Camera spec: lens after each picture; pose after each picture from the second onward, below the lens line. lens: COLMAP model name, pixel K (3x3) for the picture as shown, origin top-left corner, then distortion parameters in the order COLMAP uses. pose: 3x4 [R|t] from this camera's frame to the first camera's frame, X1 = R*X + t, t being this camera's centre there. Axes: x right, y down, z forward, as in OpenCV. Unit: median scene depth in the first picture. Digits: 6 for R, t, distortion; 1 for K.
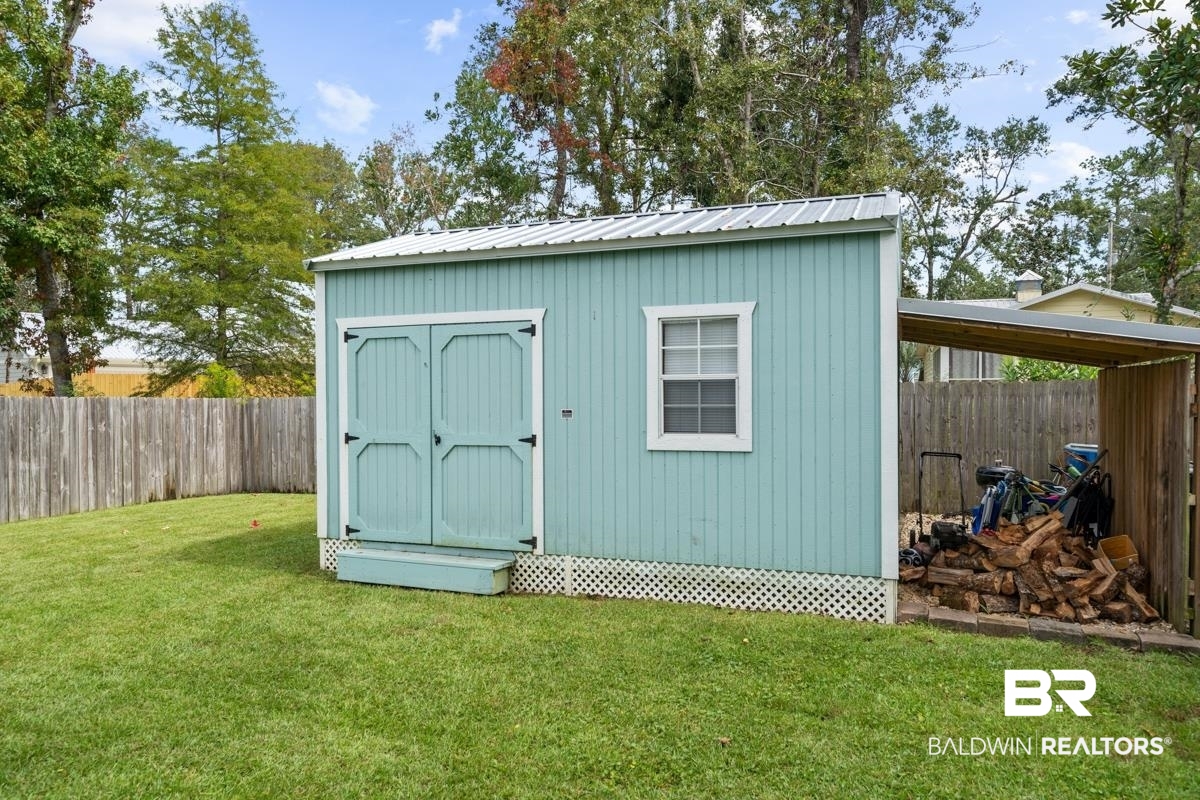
lens RADIAL K [[815.1, 0, 597.4], [0, 815.1, 397.9], [0, 0, 1]] dist [0.001766, 0.002200]
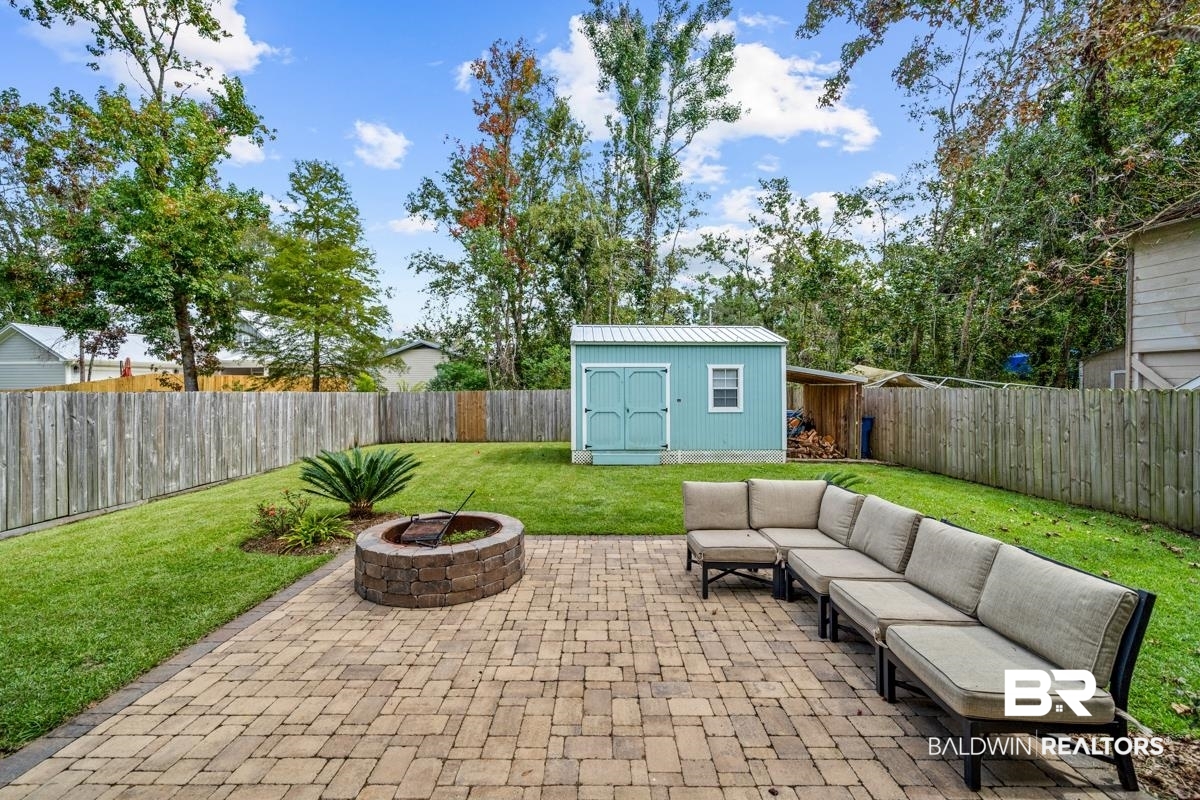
lens RADIAL K [[481.9, 0, 592.3], [0, 481.9, 402.4], [0, 0, 1]] dist [-0.002816, -0.000084]
pose [[0.927539, -0.007131, 0.373658, -0.874106], [-0.002735, 0.999662, 0.025866, -0.015465], [-0.373716, -0.025013, 0.927206, -0.415411]]
